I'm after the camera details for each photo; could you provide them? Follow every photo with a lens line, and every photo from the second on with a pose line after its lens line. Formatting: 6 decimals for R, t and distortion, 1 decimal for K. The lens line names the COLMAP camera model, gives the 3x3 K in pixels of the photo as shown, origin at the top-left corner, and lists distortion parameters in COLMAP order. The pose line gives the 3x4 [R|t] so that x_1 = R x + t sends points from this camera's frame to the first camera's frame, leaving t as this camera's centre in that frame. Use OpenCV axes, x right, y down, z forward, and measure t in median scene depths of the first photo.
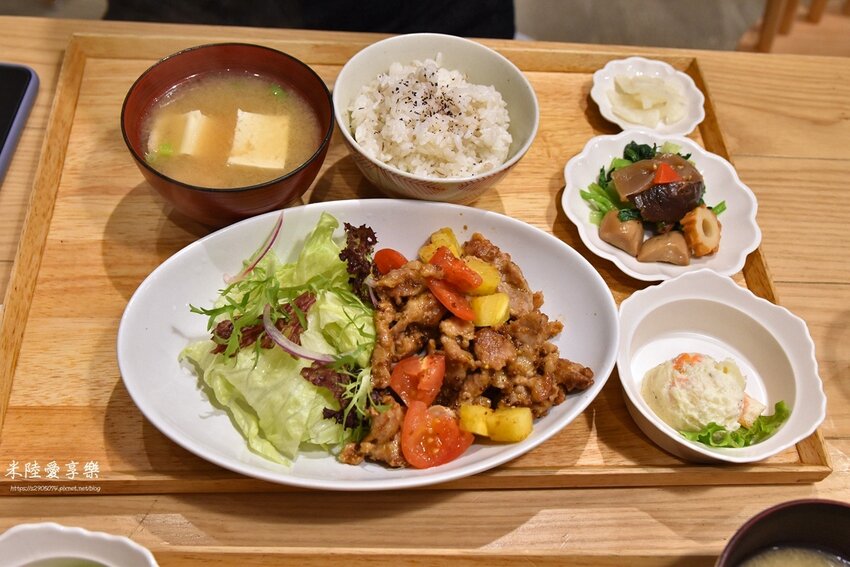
lens RADIAL K [[1048.3, 0, 425.0], [0, 1048.3, 283.5], [0, 0, 1]] dist [-0.000861, 0.007034]
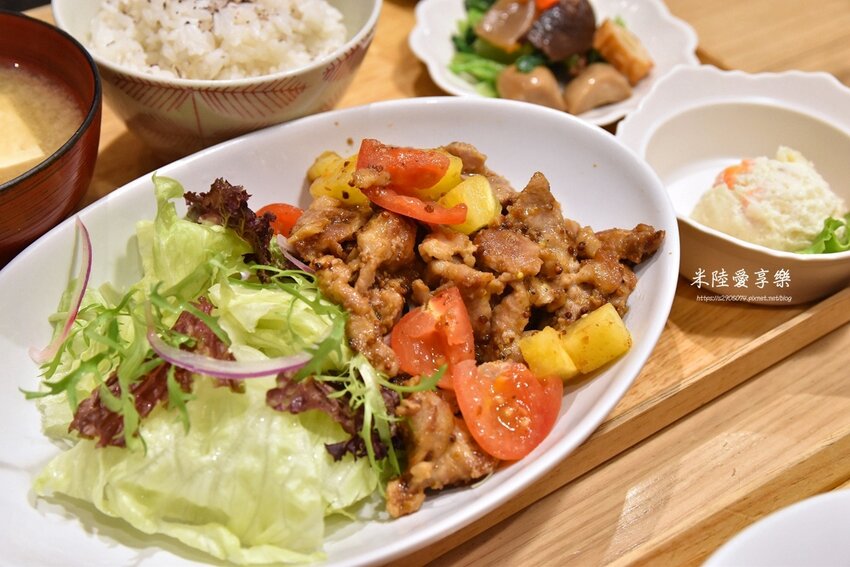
lens RADIAL K [[1294.9, 0, 425.0], [0, 1294.9, 283.5], [0, 0, 1]] dist [0.000856, 0.020006]
pose [[0.843384, -0.394414, 0.364885, -0.267601], [0.454932, 0.885515, -0.094340, 0.129139], [-0.285902, 0.245563, 0.926261, 0.303284]]
